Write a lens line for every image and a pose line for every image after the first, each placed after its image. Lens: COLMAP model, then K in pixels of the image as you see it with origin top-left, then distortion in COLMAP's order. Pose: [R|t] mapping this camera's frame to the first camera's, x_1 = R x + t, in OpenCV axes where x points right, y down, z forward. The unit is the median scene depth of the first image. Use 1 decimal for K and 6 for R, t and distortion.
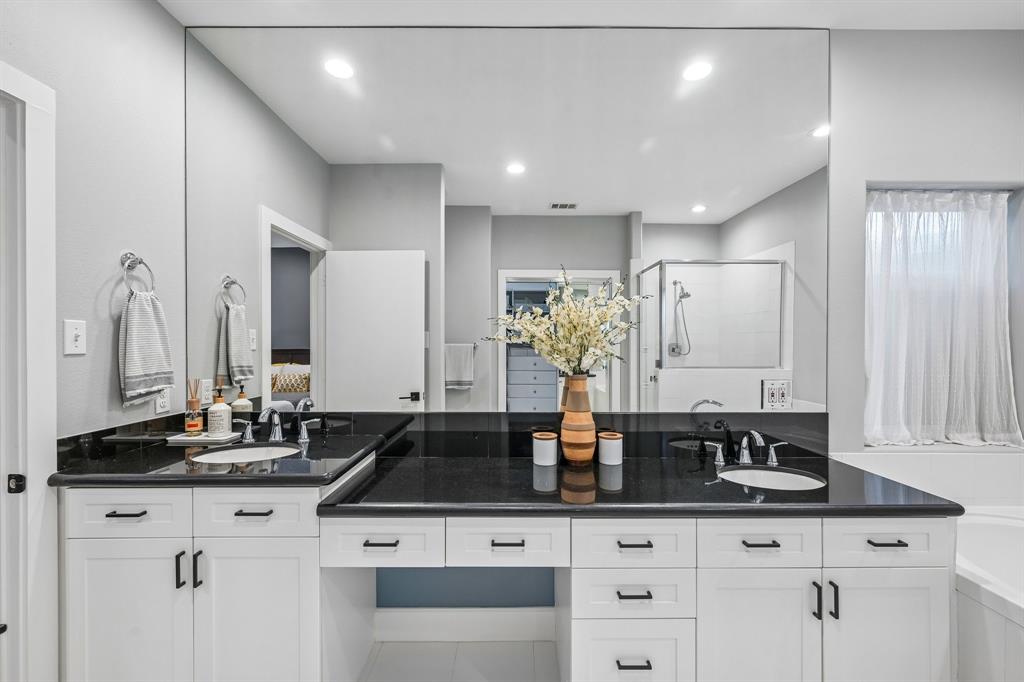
lens RADIAL K [[419.0, 0, 515.5], [0, 419.0, 345.5], [0, 0, 1]] dist [-0.000422, 0.000136]
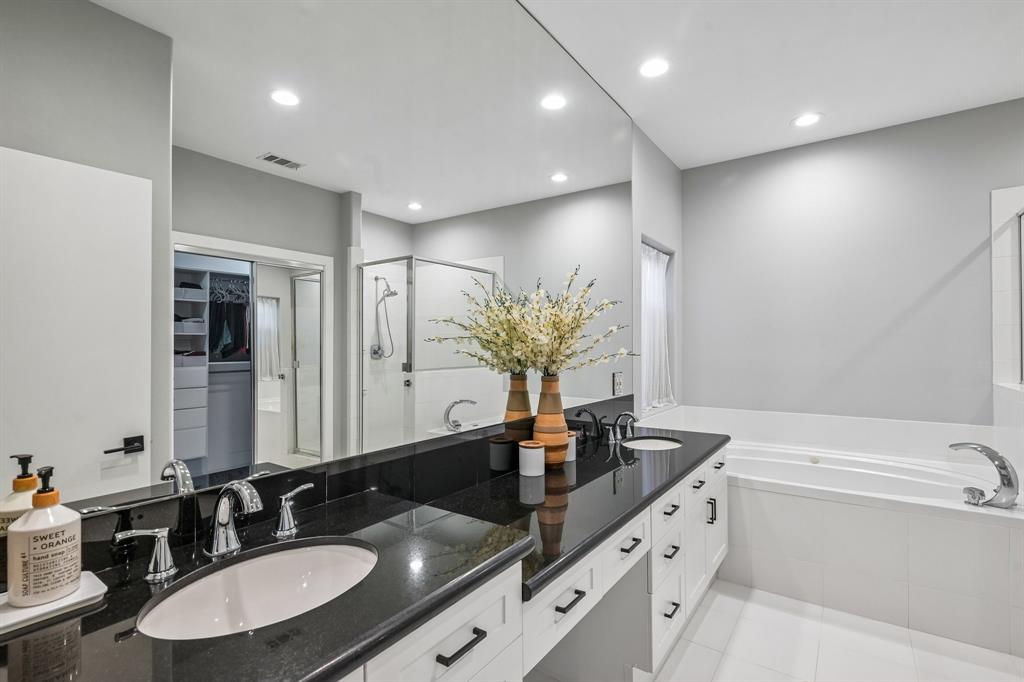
lens RADIAL K [[476.0, 0, 515.7], [0, 476.0, 346.6], [0, 0, 1]] dist [0.000447, 0.000363]
pose [[0.581785, -0.005762, 0.813322, -0.764713], [0.007414, 0.999971, 0.001781, -0.003380], [-0.813309, 0.004994, 0.581810, 0.393627]]
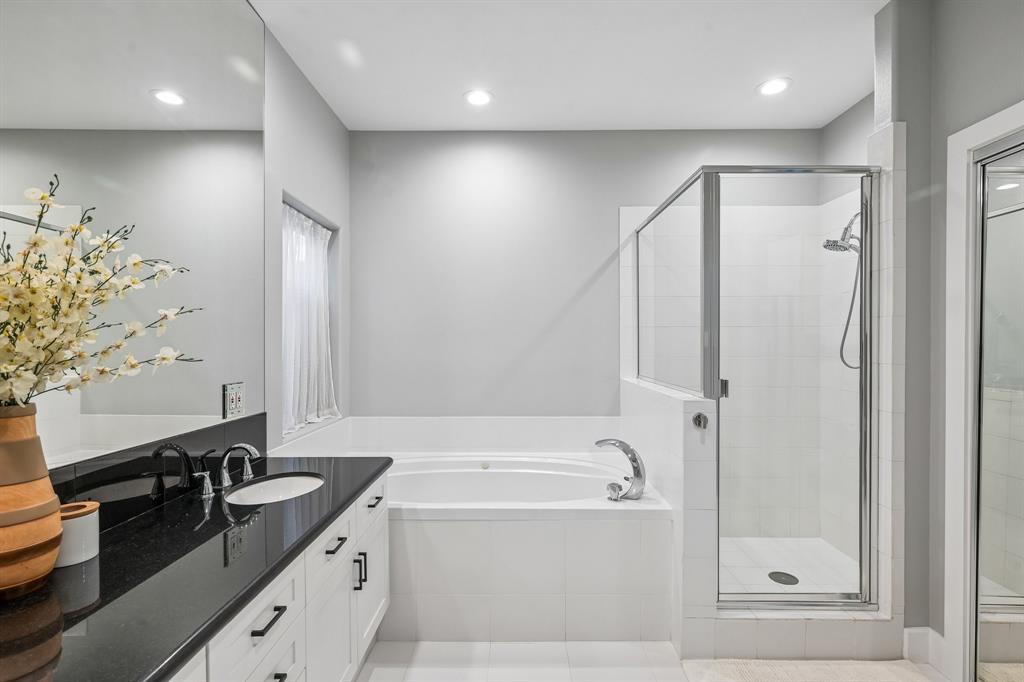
lens RADIAL K [[476.0, 0, 515.7], [0, 476.0, 346.6], [0, 0, 1]] dist [0.000447, 0.000363]
pose [[0.010020, -0.007964, 0.999918, -0.366289], [0.002500, 0.999965, 0.007939, -0.001279], [-0.999947, 0.002420, 0.010040, 0.397044]]
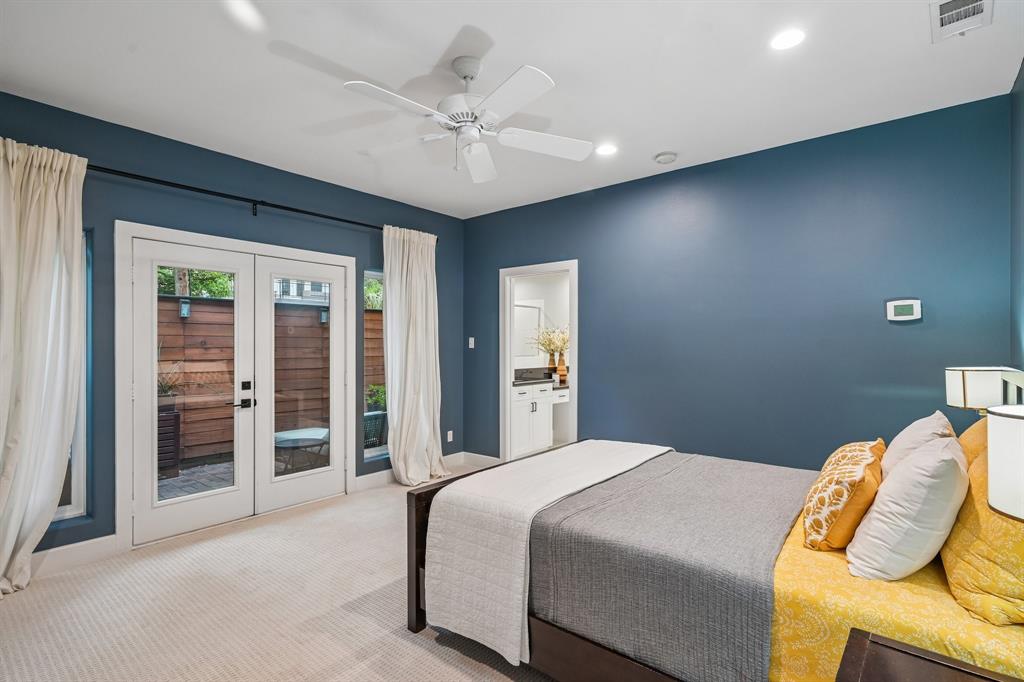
lens RADIAL K [[493.6, 0, 512.0], [0, 493.6, 341.0], [0, 0, 1]] dist [-0.000061, -0.000005]
pose [[0.639633, 0.003657, 0.768672, -2.934388], [0.001922, 0.999978, -0.006357, -0.013779], [-0.768678, 0.005544, 0.639612, -1.128966]]
